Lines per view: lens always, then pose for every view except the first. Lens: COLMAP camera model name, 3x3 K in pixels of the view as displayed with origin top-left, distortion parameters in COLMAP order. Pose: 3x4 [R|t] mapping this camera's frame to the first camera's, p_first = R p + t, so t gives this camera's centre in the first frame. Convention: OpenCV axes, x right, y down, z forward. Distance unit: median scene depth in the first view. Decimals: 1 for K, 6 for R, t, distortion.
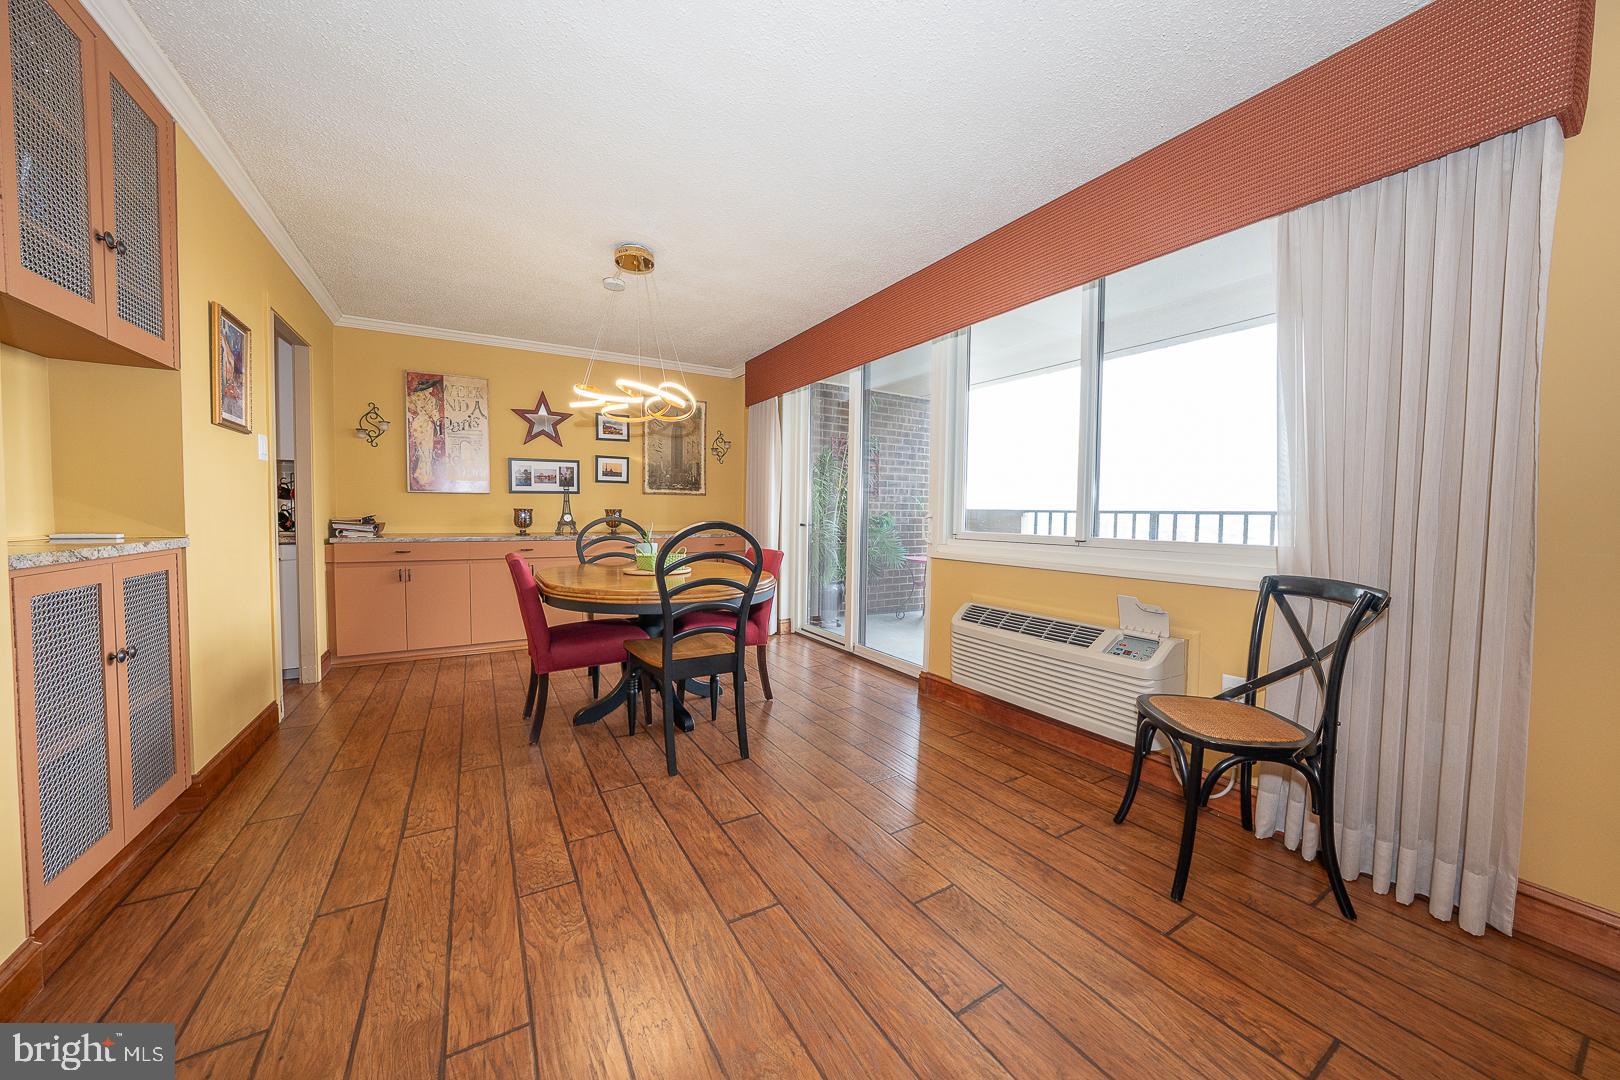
lens RADIAL K [[556.5, 0, 812.0], [0, 556.5, 535.7], [0, 0, 1]] dist [-0.029945, 0.006158]
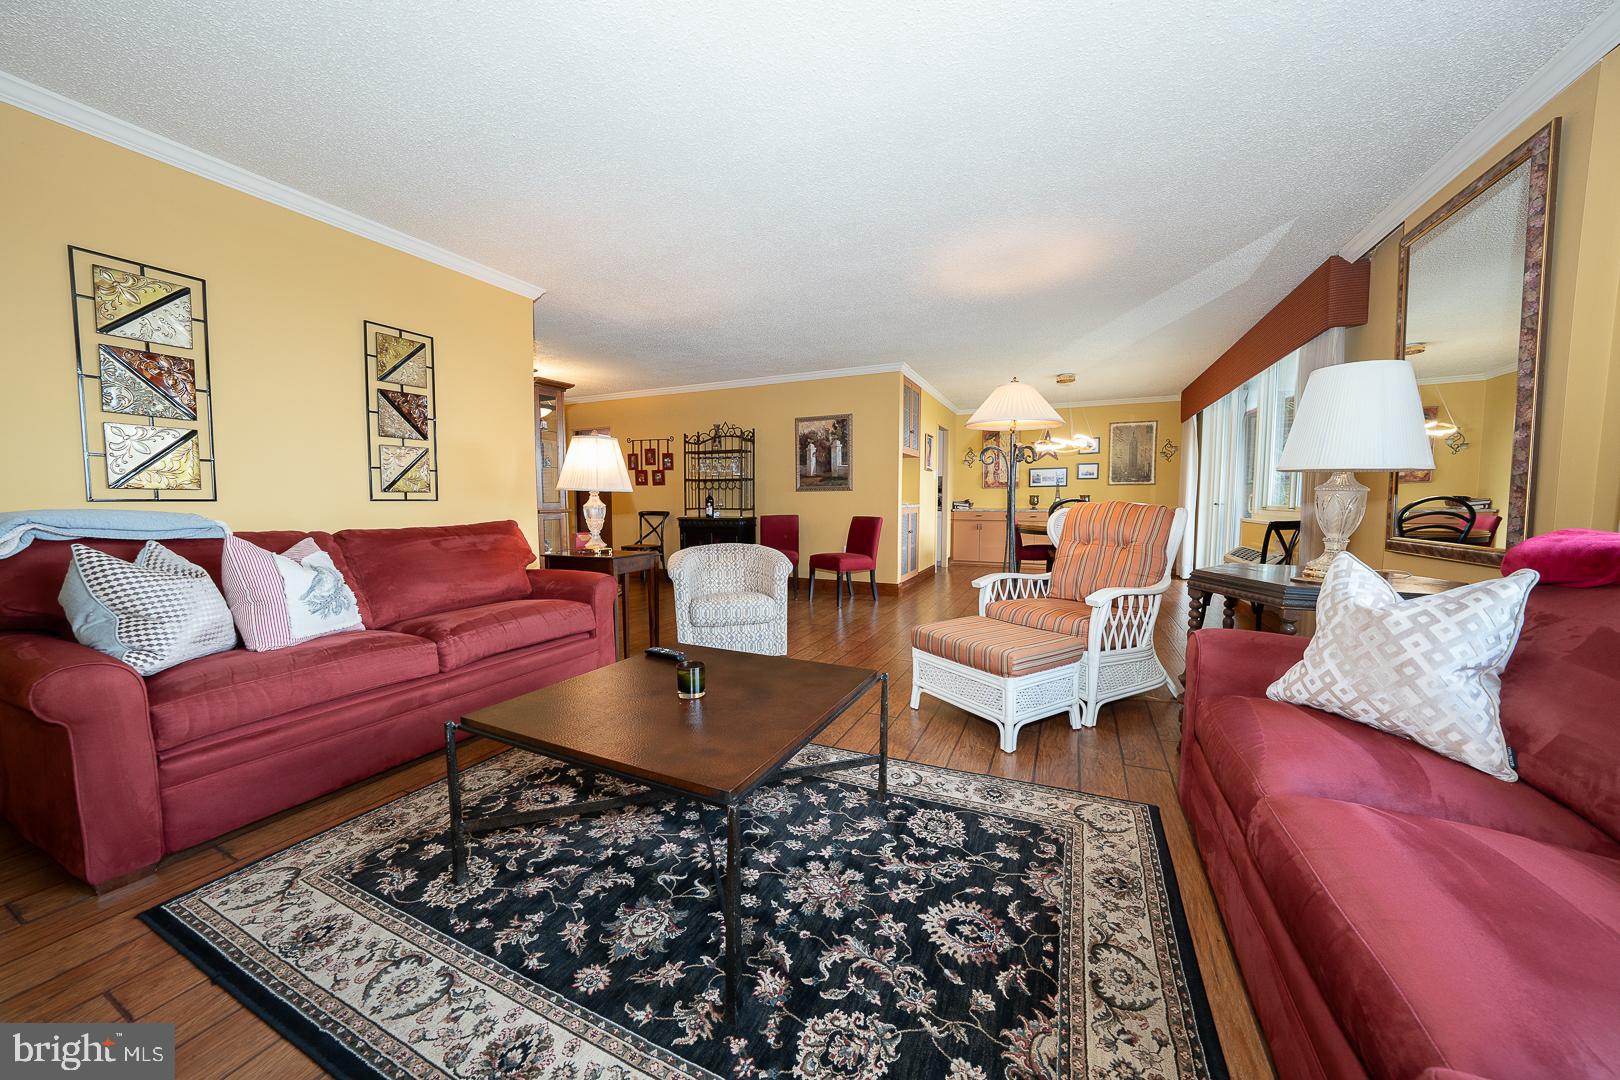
lens RADIAL K [[556.5, 0, 812.0], [0, 556.5, 535.7], [0, 0, 1]] dist [-0.029945, 0.006158]
pose [[0.562266, 0.043959, -0.825787, 0.517459], [-0.025496, 0.999033, 0.035821, 0.033892], [0.826563, 0.000914, 0.562844, -0.580190]]
